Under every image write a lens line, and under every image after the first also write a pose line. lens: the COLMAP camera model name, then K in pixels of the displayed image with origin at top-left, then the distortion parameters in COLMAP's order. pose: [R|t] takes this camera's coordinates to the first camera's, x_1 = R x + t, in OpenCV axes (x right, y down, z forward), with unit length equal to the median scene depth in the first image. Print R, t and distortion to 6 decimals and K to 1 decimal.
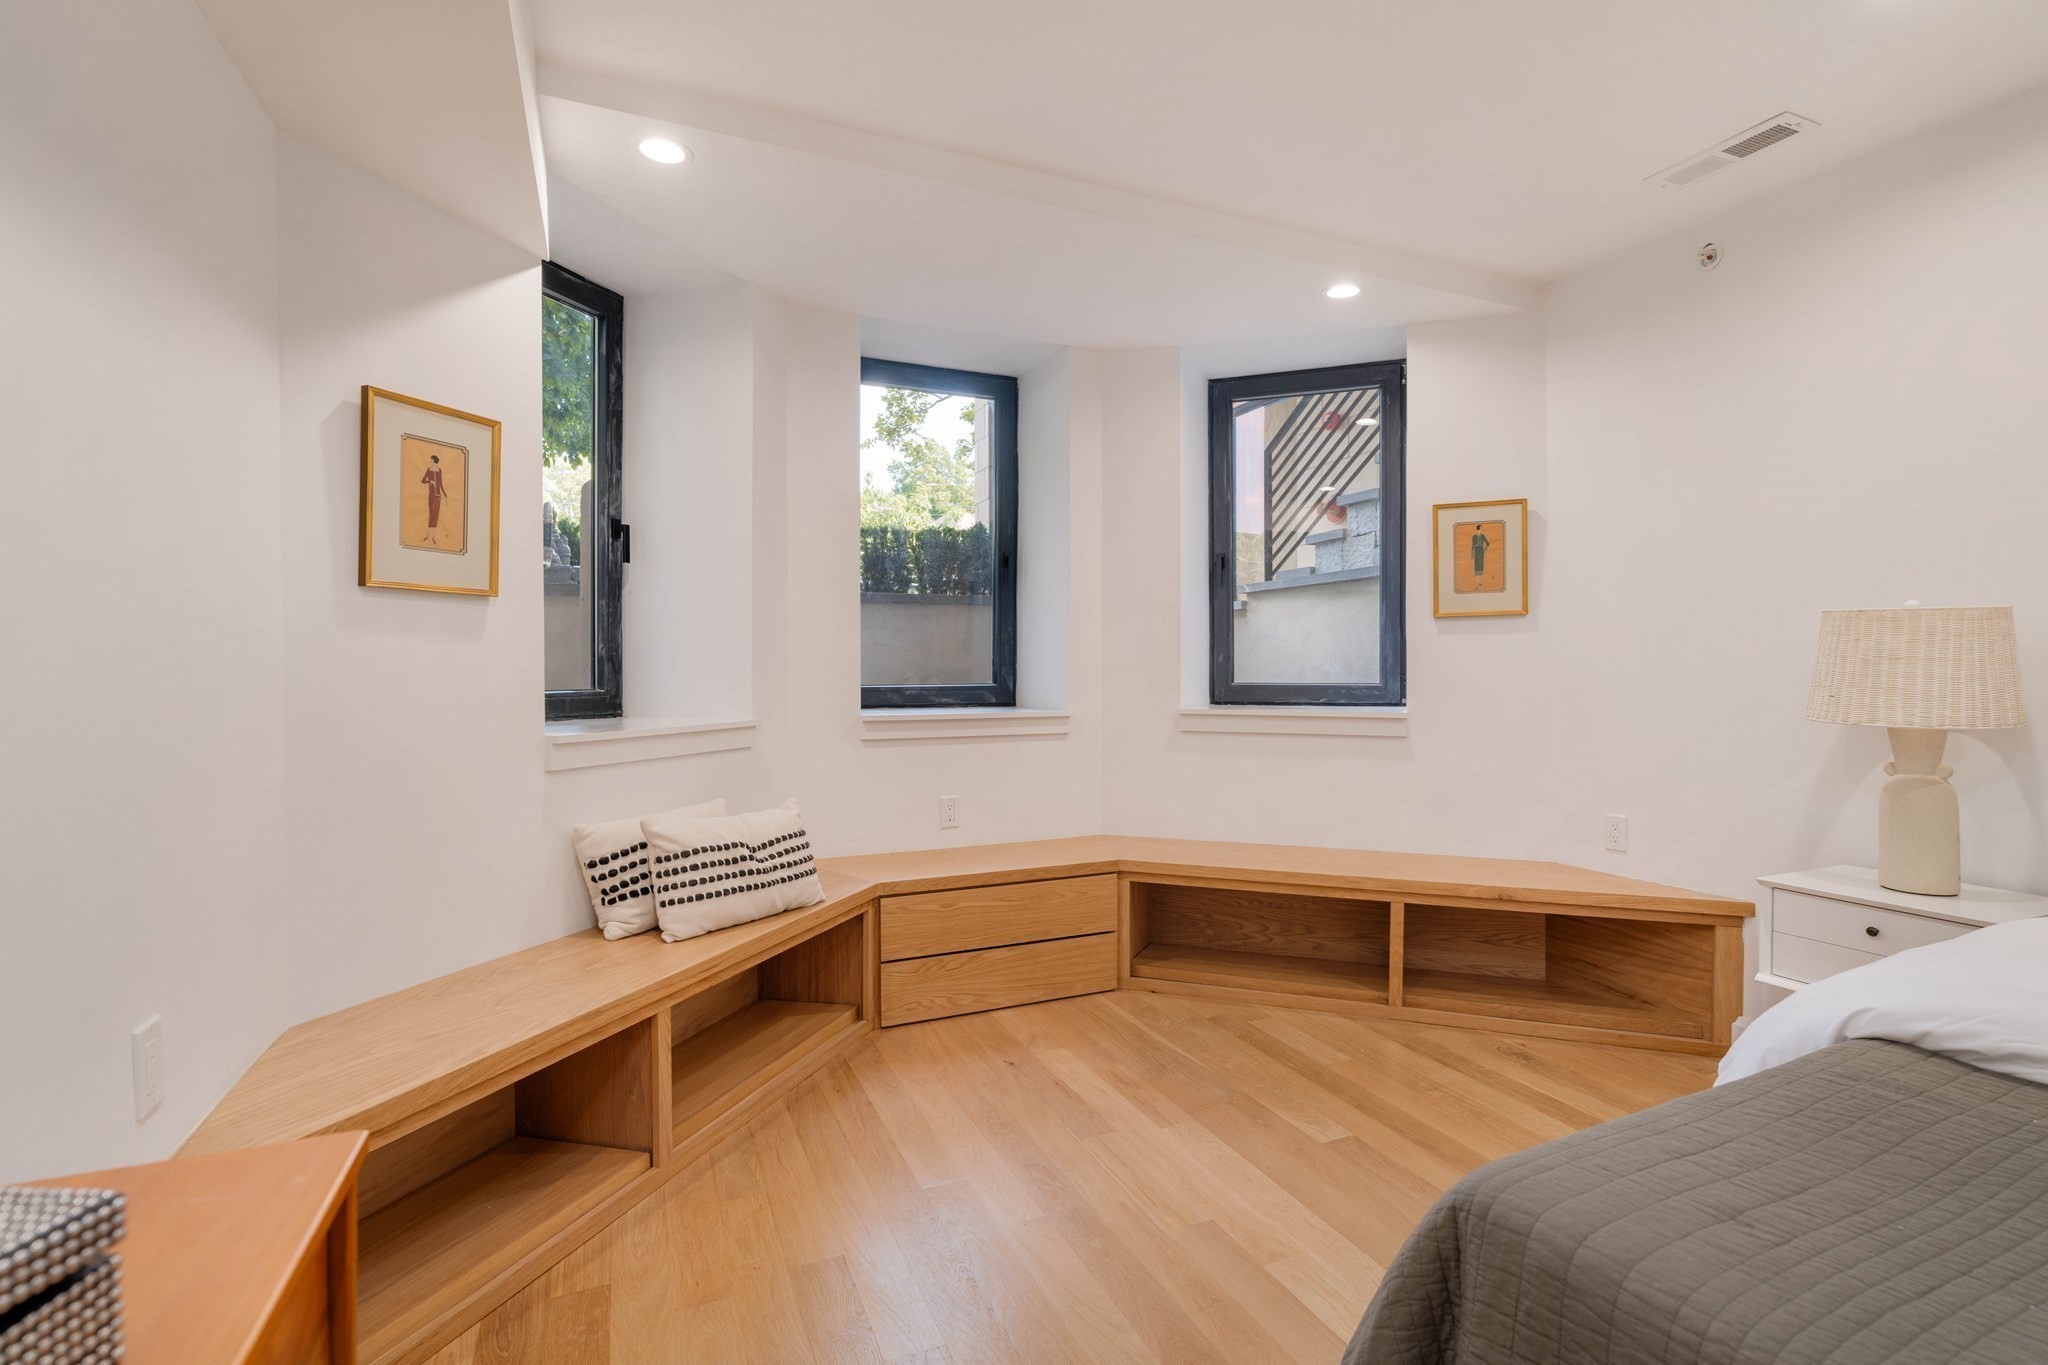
lens RADIAL K [[951.4, 0, 1024.0], [0, 951.4, 682.5], [0, 0, 1]] dist [-0.001787, -0.000103]
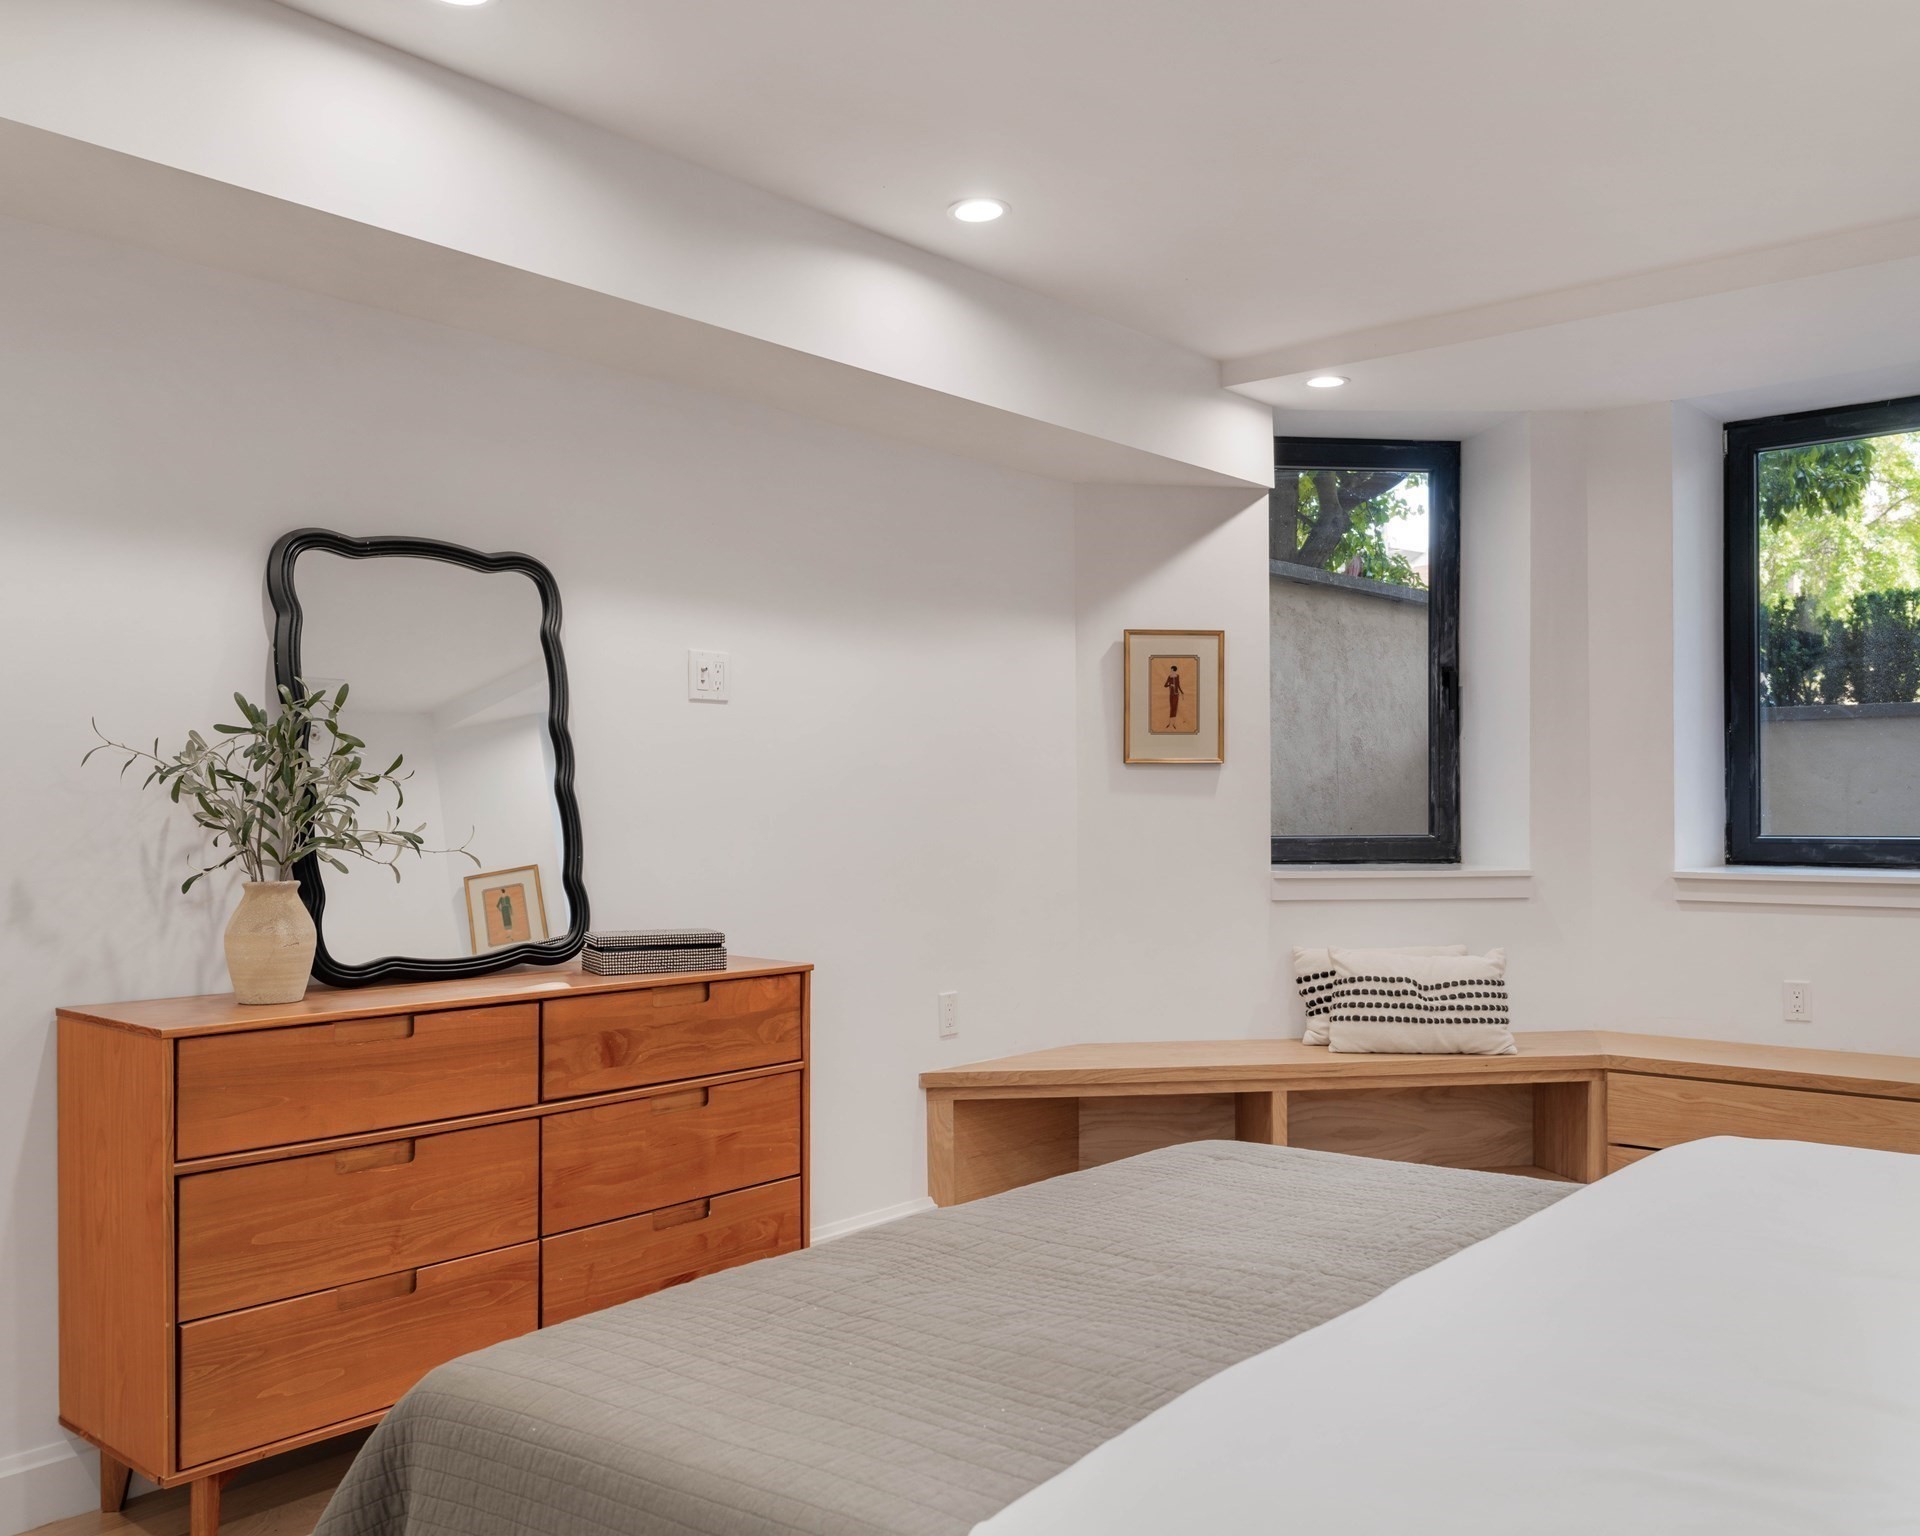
lens RADIAL K [[1465.4, 0, 960.0], [0, 1465.4, 768.0], [0, 0, 1]] dist [0.002228, 0.000337]
pose [[0.446513, -0.024971, -0.894429, 0.977503], [-0.008292, 0.999452, -0.032042, -0.013295], [0.894739, 0.021724, 0.446061, -0.205589]]
